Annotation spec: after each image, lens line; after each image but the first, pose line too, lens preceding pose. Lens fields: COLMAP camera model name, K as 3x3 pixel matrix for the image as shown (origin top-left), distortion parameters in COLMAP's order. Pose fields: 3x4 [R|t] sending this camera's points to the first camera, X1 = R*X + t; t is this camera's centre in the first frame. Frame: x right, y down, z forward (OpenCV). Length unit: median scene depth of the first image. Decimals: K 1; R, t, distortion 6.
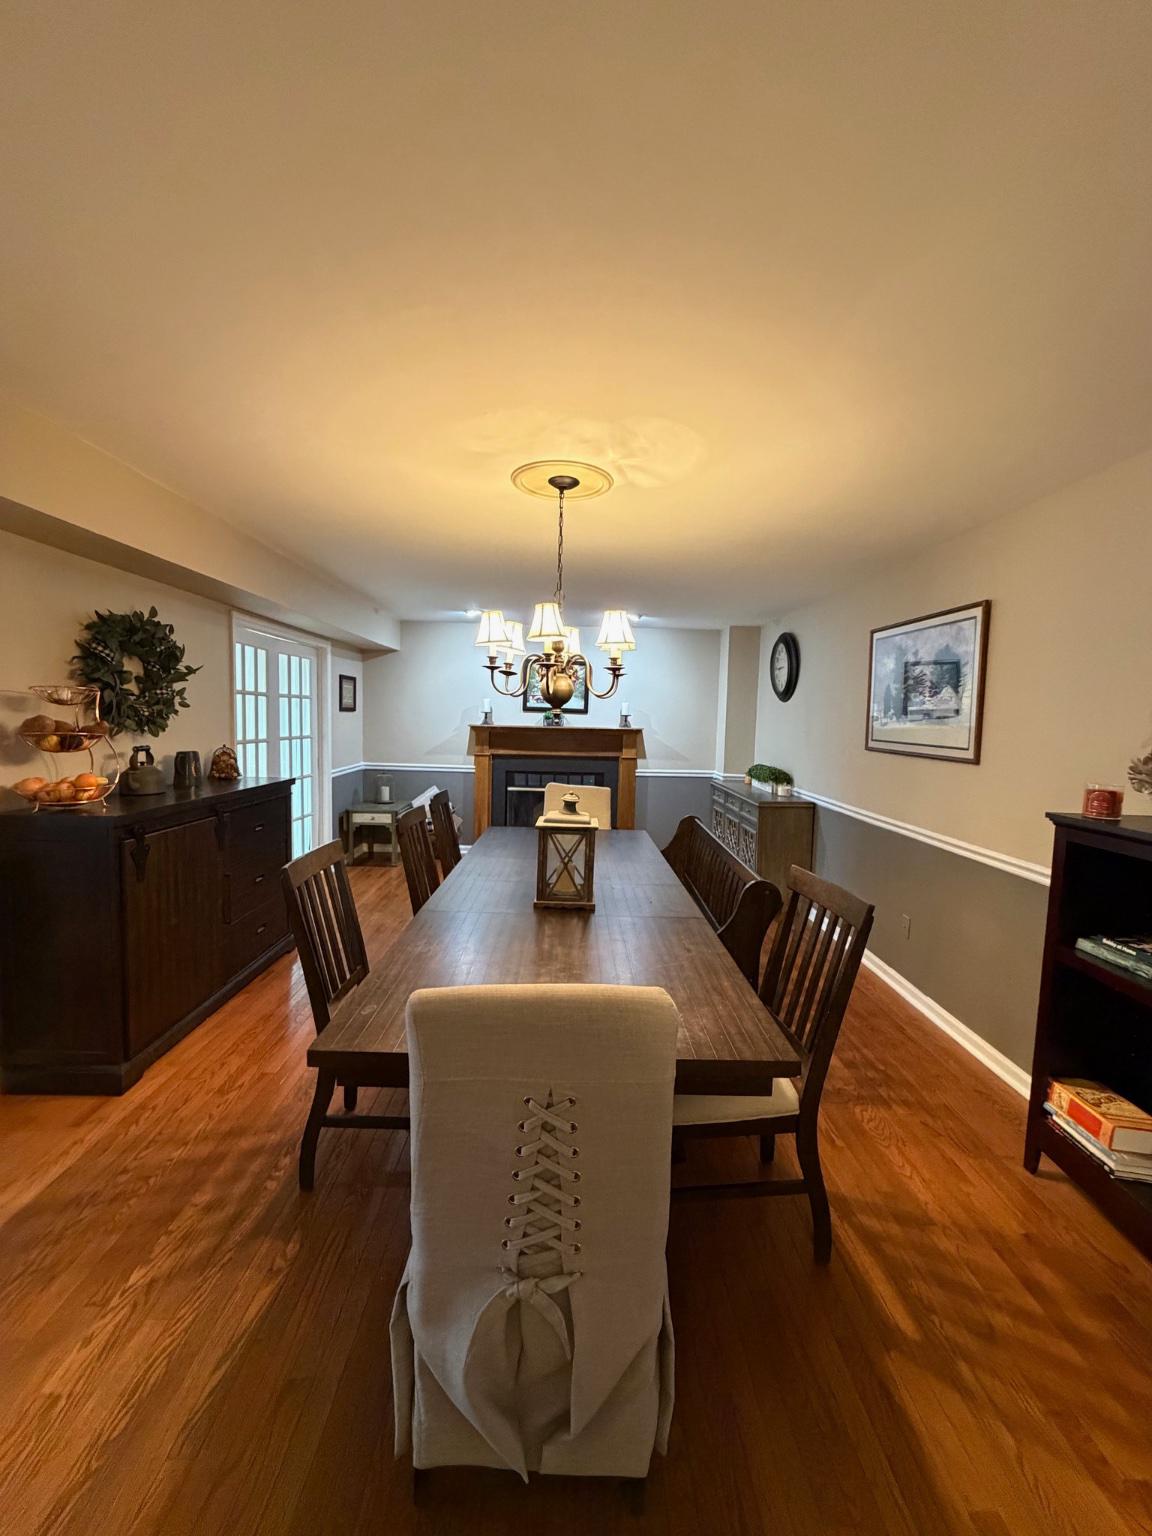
lens RADIAL K [[607.3, 0, 576.0], [0, 607.3, 768.0], [0, 0, 1]] dist [0.002276, 0.000332]
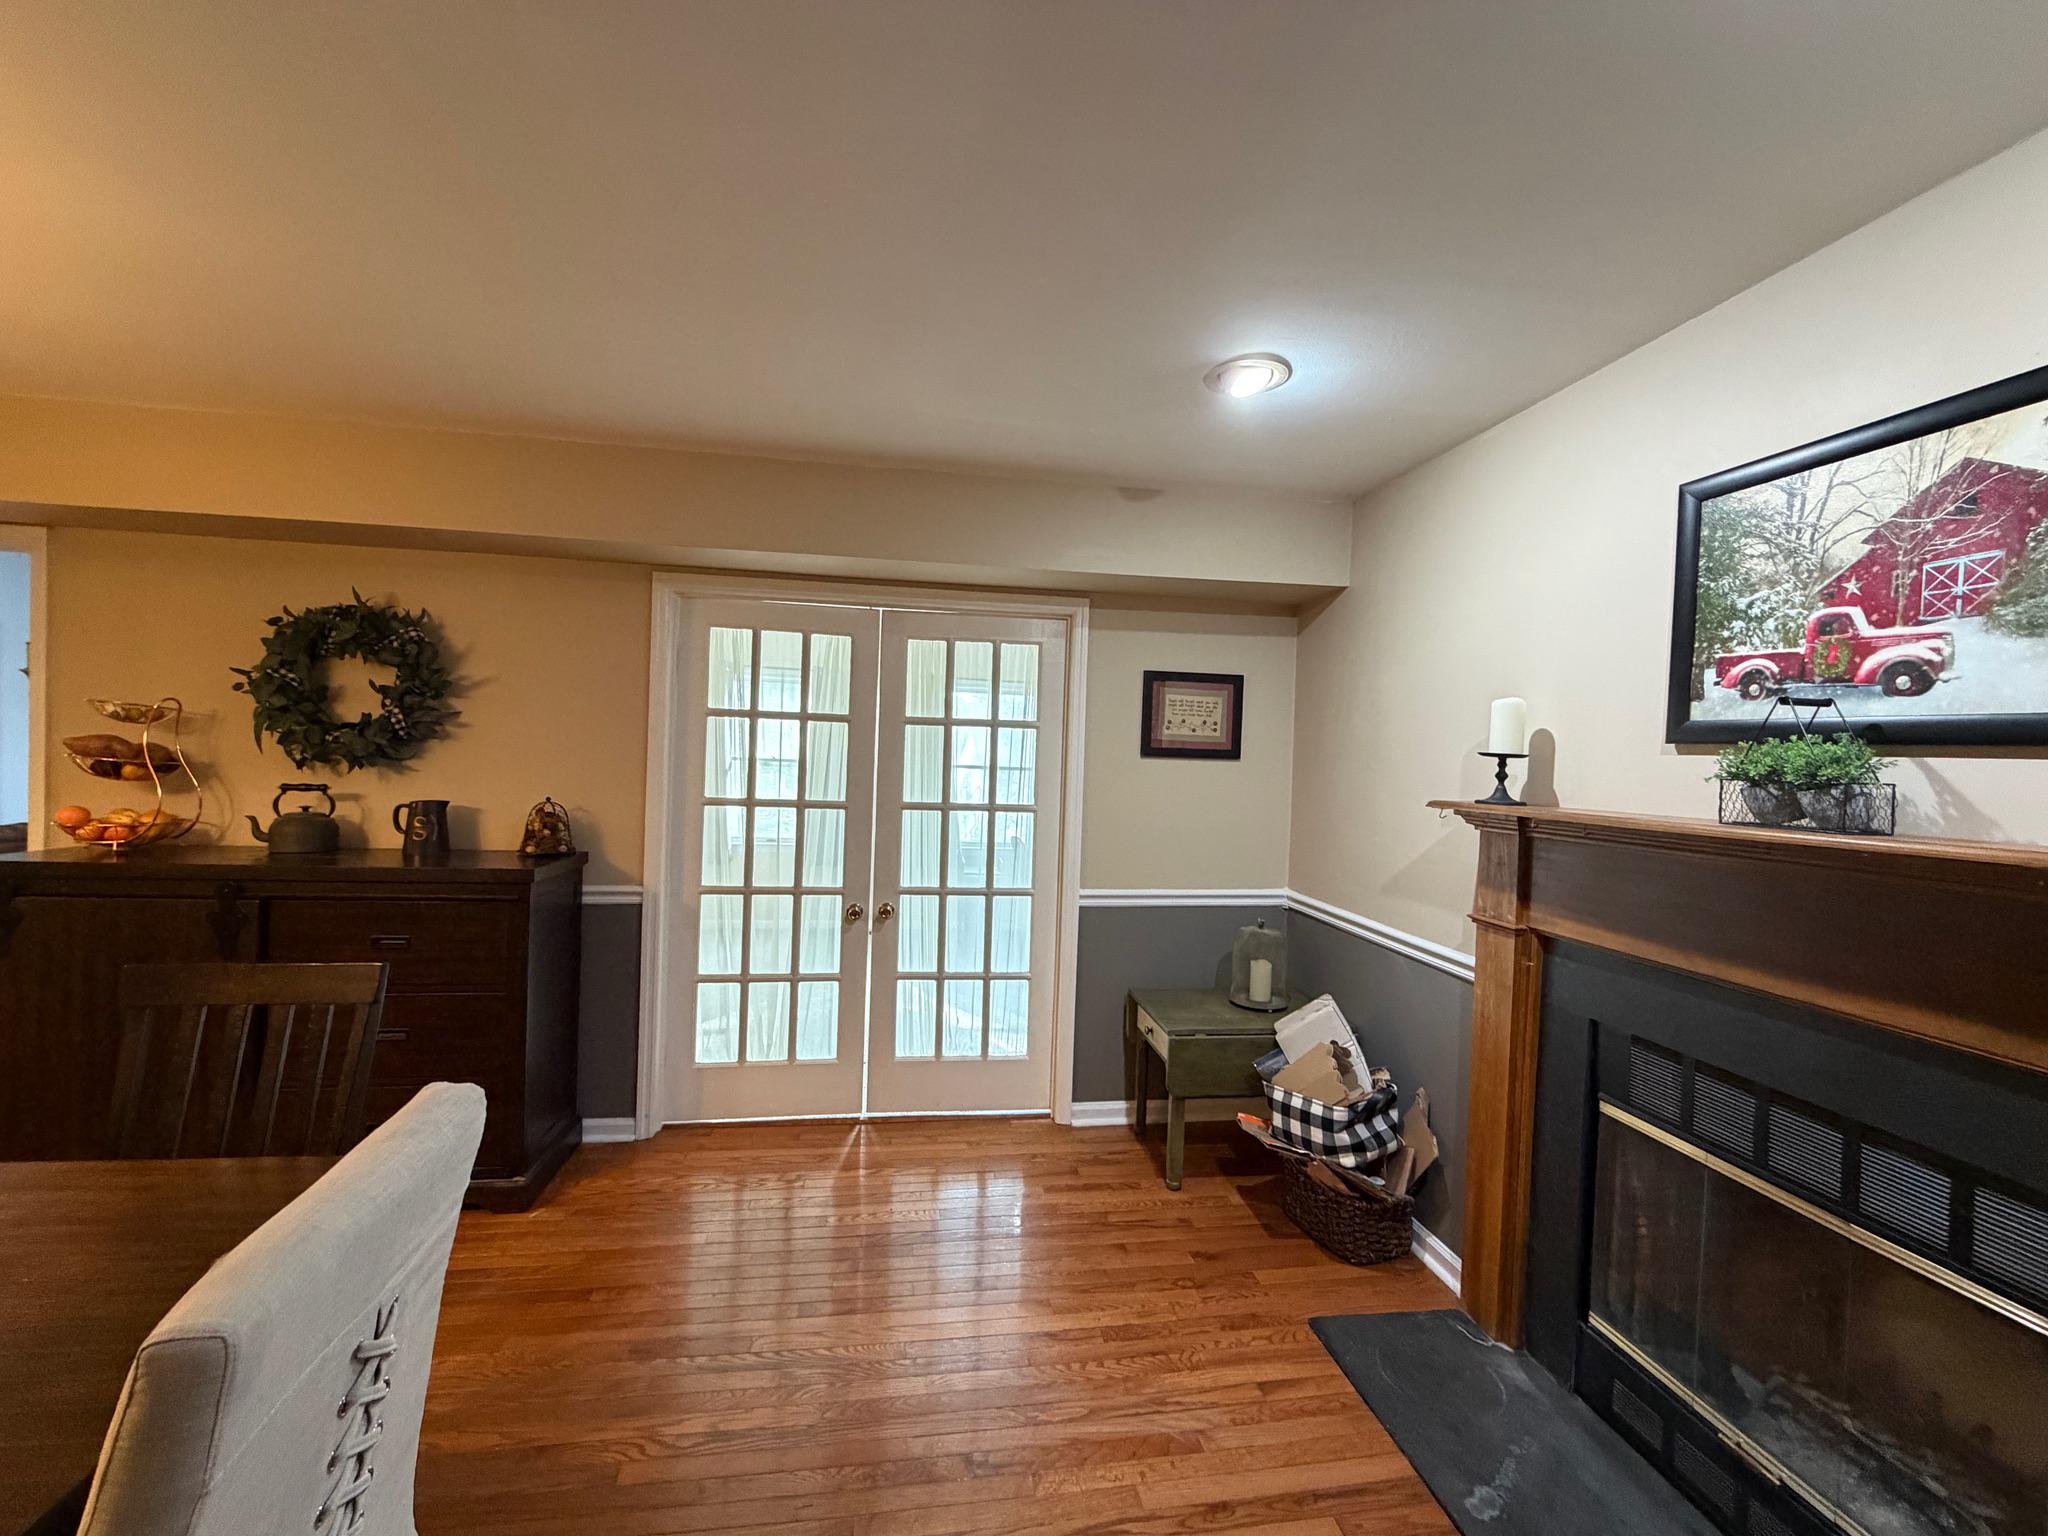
lens RADIAL K [[809.7, 0, 1024.0], [0, 809.7, 768.0], [0, 0, 1]] dist [0.002276, 0.000332]
pose [[0.131313, -0.005694, -0.991325, 0.150042], [-0.107537, 0.994001, -0.019954, -0.058840], [0.985491, 0.109224, 0.129913, 0.767234]]
